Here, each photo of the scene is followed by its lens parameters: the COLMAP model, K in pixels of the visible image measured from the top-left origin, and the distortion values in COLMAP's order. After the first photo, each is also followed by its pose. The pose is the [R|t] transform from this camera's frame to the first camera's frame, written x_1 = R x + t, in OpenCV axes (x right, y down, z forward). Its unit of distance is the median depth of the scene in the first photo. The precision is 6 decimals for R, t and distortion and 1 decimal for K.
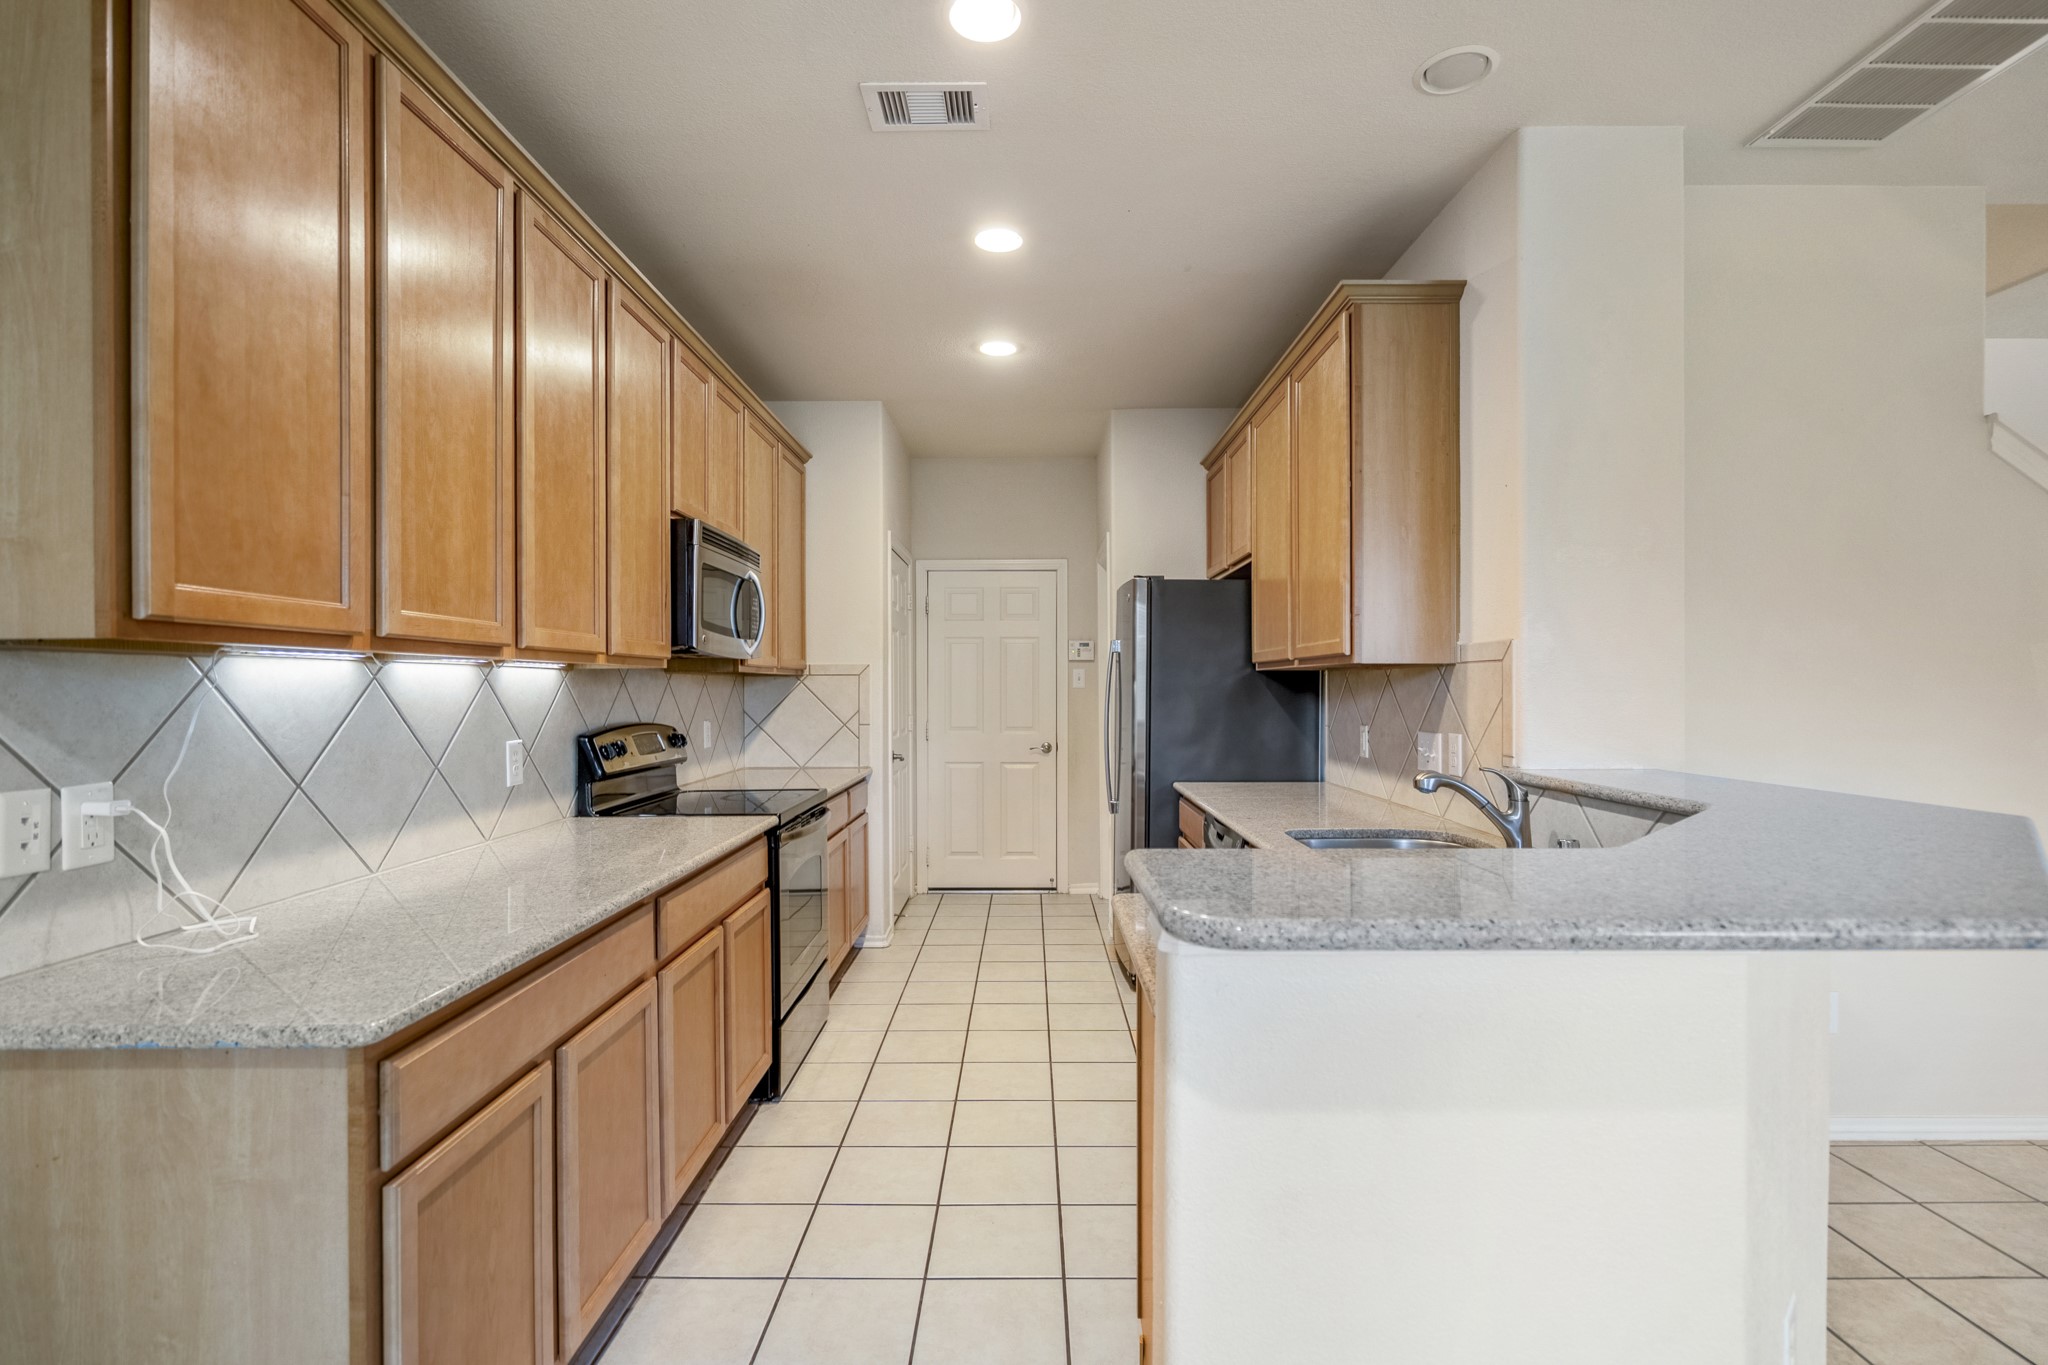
lens RADIAL K [[965.1, 0, 1020.3], [0, 965.1, 685.8], [0, 0, 1]] dist [0.000628, -0.003046]
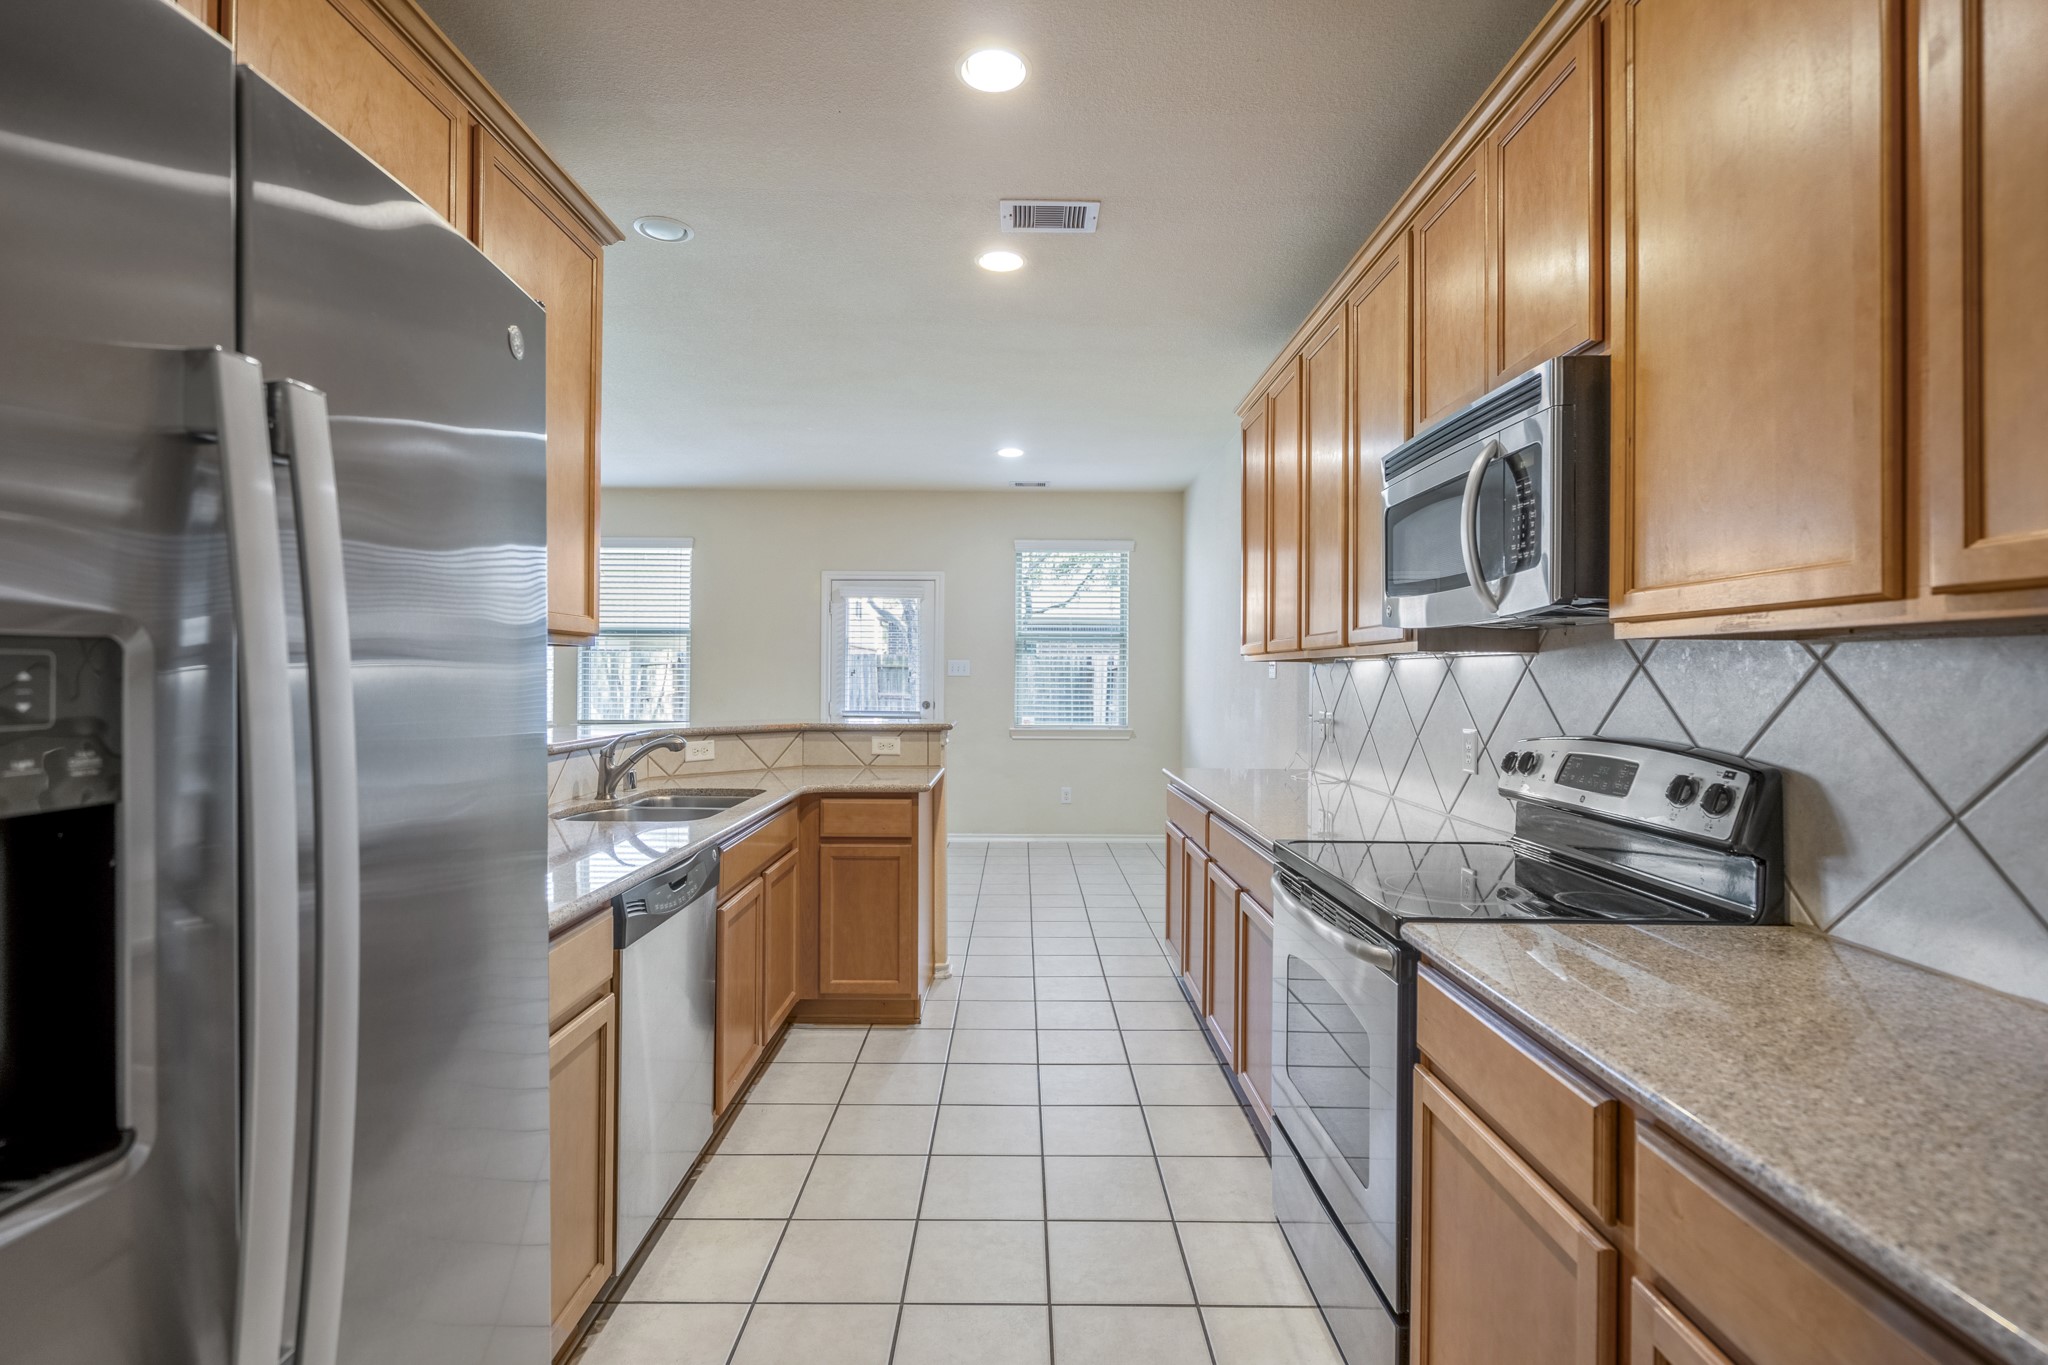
lens RADIAL K [[965.1, 0, 1023.8], [0, 965.1, 671.4], [0, 0, 1]] dist [0.000628, -0.003046]
pose [[0.999834, 0.007006, 0.016823, -0.009247], [-0.006973, 0.999974, -0.001991, -0.004910], [-0.016836, 0.001873, 0.999857, 0.660574]]
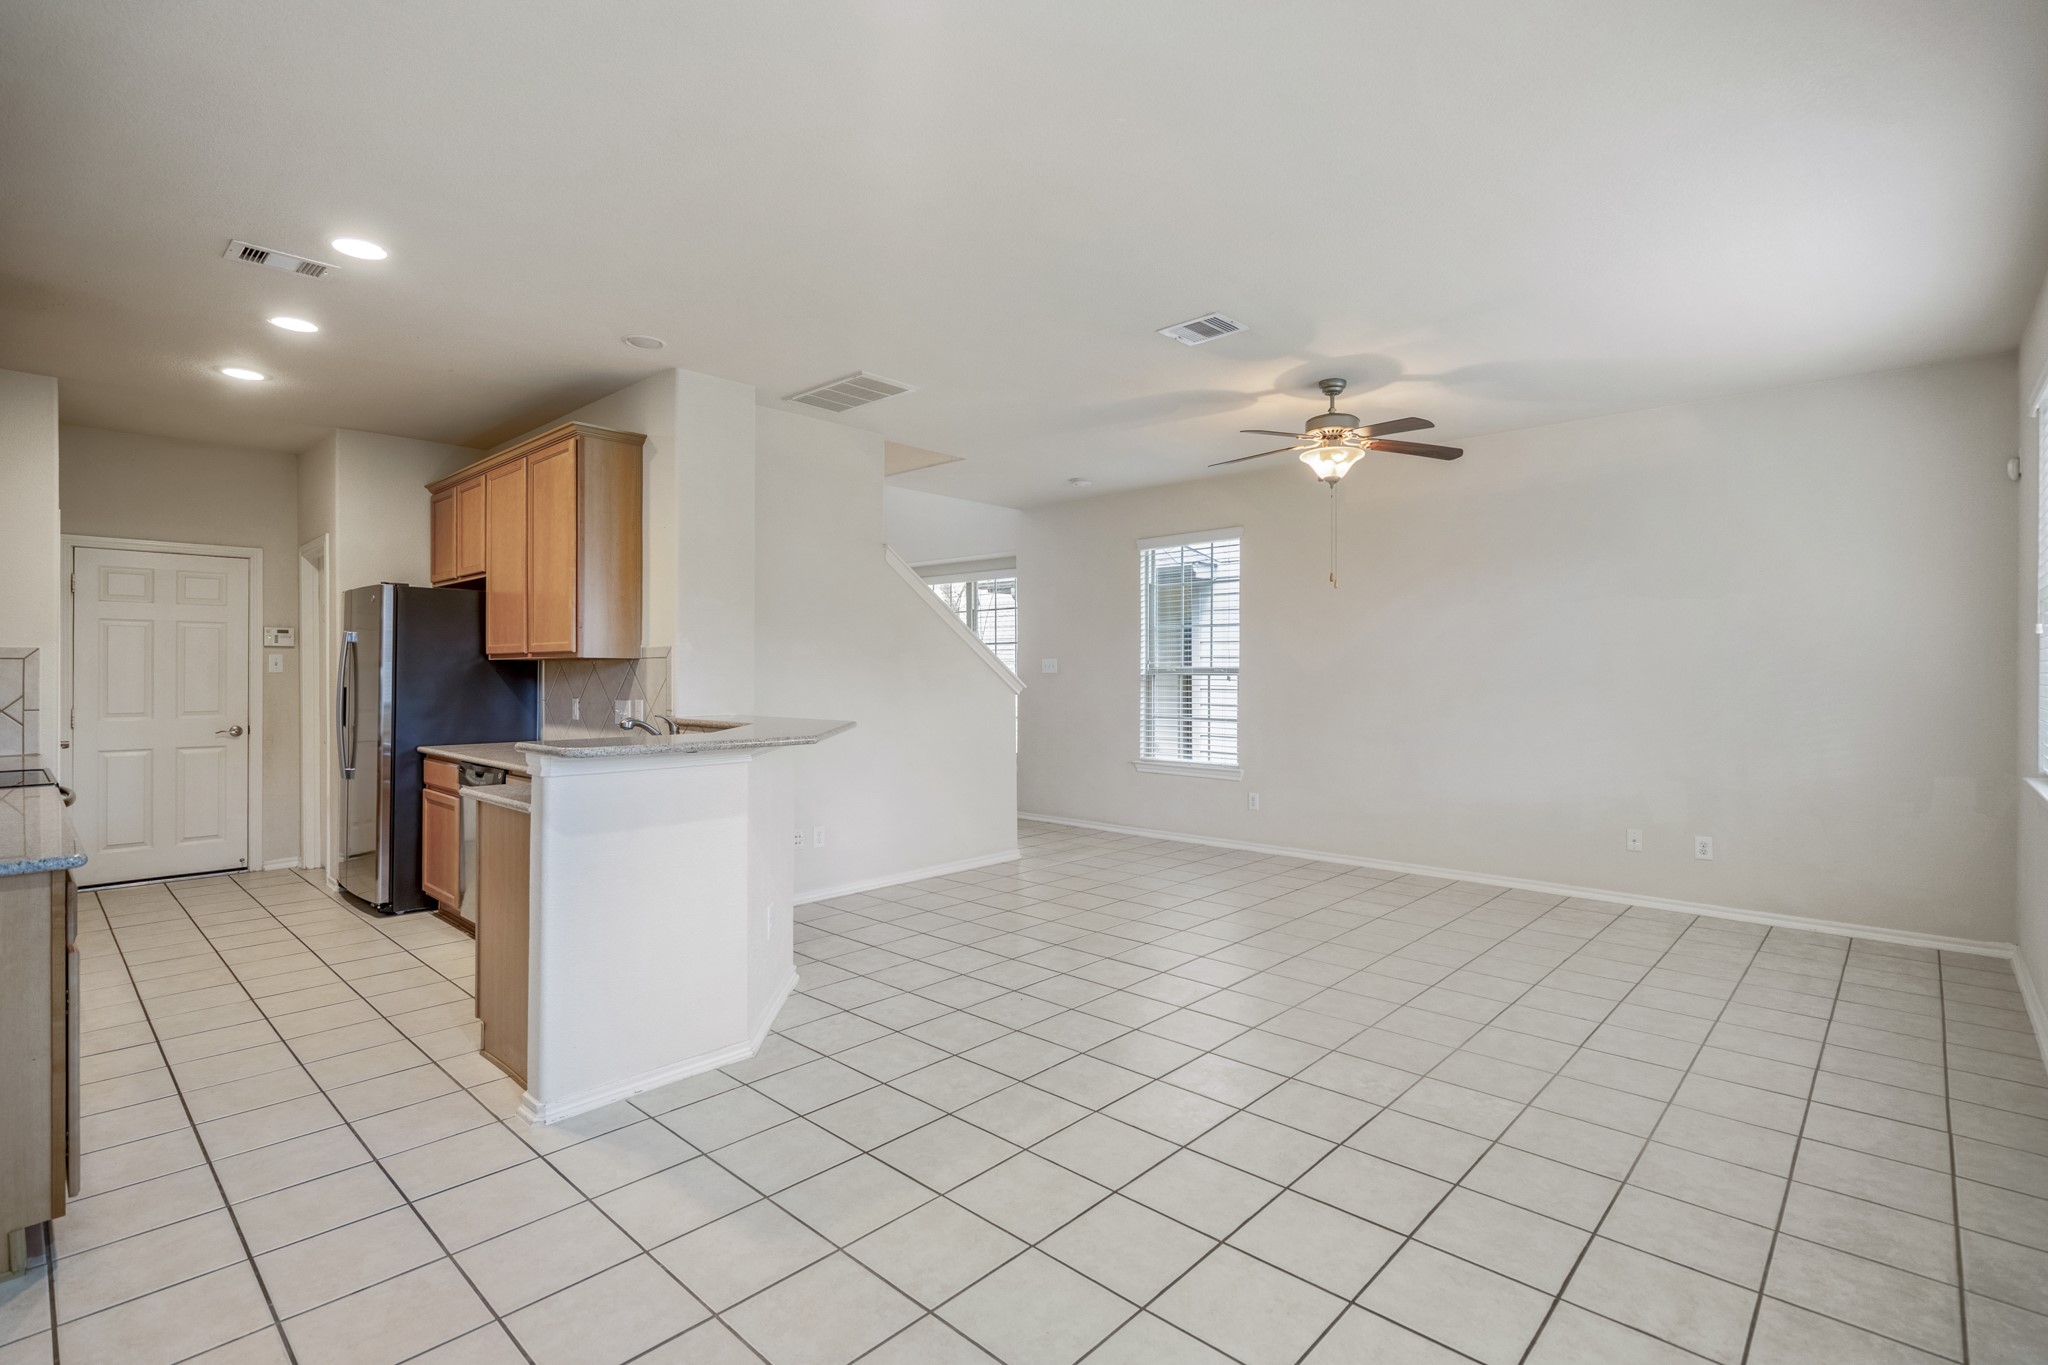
lens RADIAL K [[965.1, 0, 1024.8], [0, 965.1, 669.7], [0, 0, 1]] dist [0.000628, -0.003046]
pose [[0.677071, 0.004463, 0.735905, -0.263191], [-0.002773, 0.999990, -0.003513, 0.000699], [-0.735913, 0.000337, 0.677076, -0.503087]]
